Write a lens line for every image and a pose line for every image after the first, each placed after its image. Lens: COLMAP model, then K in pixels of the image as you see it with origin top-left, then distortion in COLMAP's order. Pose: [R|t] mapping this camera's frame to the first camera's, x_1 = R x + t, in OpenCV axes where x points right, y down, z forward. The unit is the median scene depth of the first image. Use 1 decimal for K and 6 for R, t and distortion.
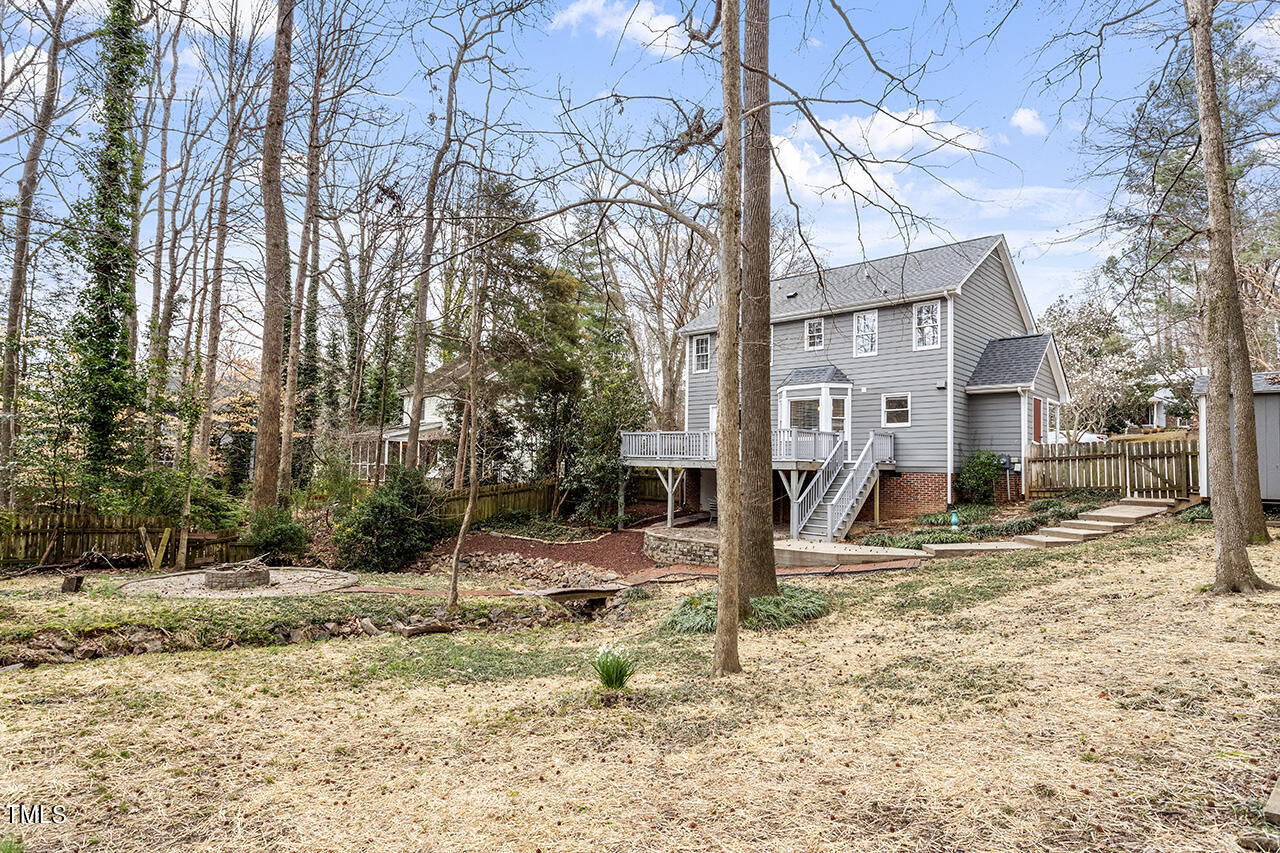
lens RADIAL K [[733.4, 0, 637.4], [0, 733.4, 418.1], [0, 0, 1]] dist [0.003683, 0.000797]
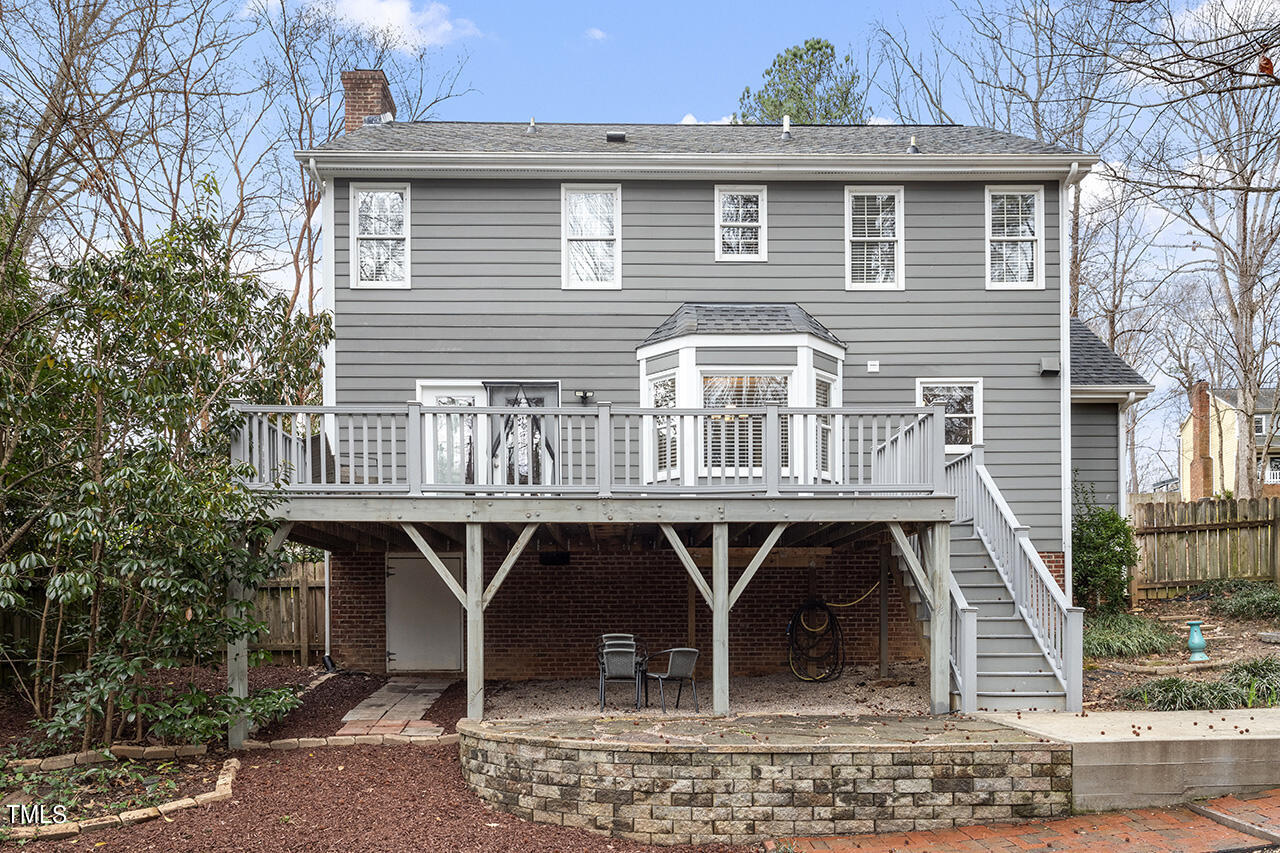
lens RADIAL K [[949.1, 0, 603.3], [0, 949.1, 631.6], [0, 0, 1]] dist [0.003569, 0.005671]
pose [[0.684325, -0.019417, 0.728919, -0.235930], [-0.029707, 0.998073, 0.054476, 0.101226], [-0.728572, -0.058933, 0.682429, 0.784371]]
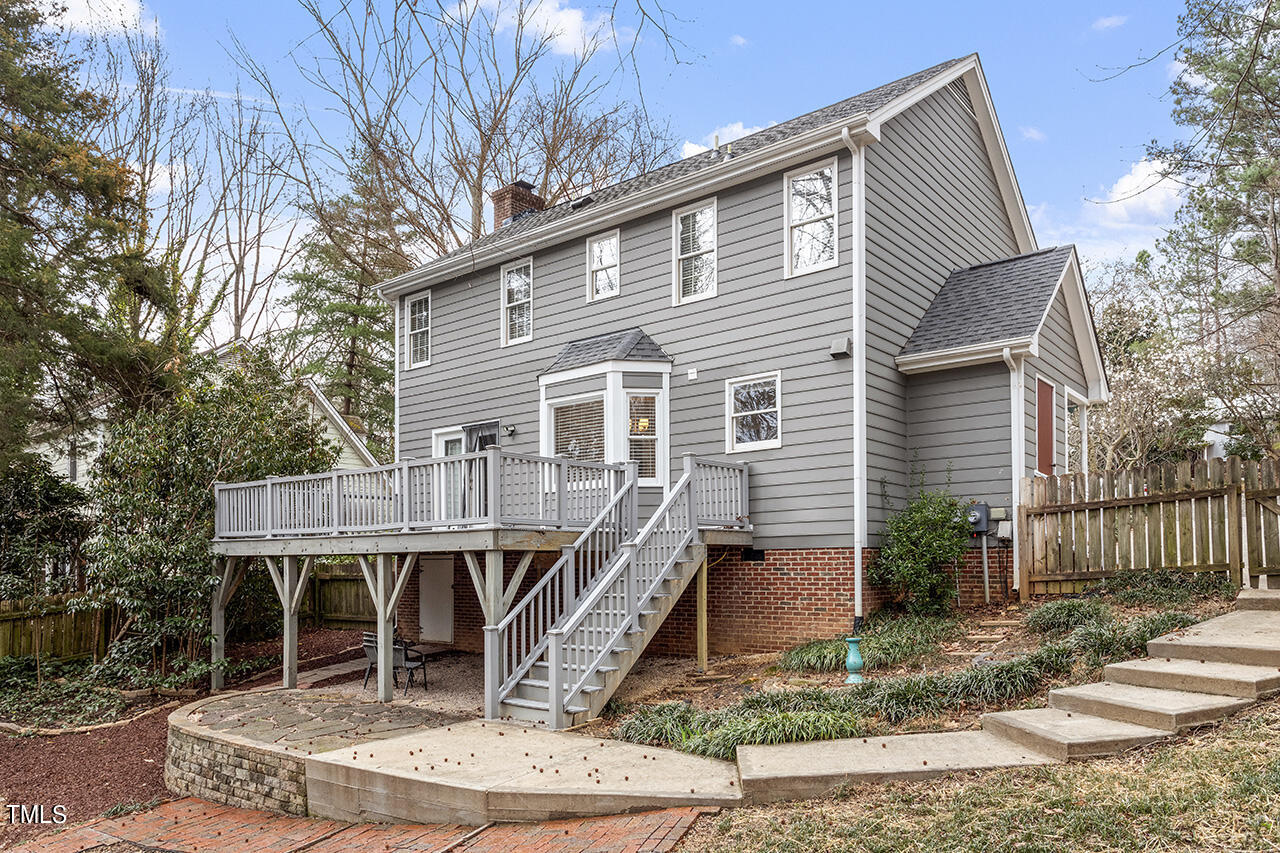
lens RADIAL K [[896.4, 0, 705.5], [0, 896.4, 534.9], [0, 0, 1]] dist [0.000488, 0.000631]
pose [[0.990956, -0.027719, 0.131296, 0.261099], [0.022721, 0.998965, 0.039410, 0.043855], [-0.132253, -0.036070, 0.990560, 0.474659]]
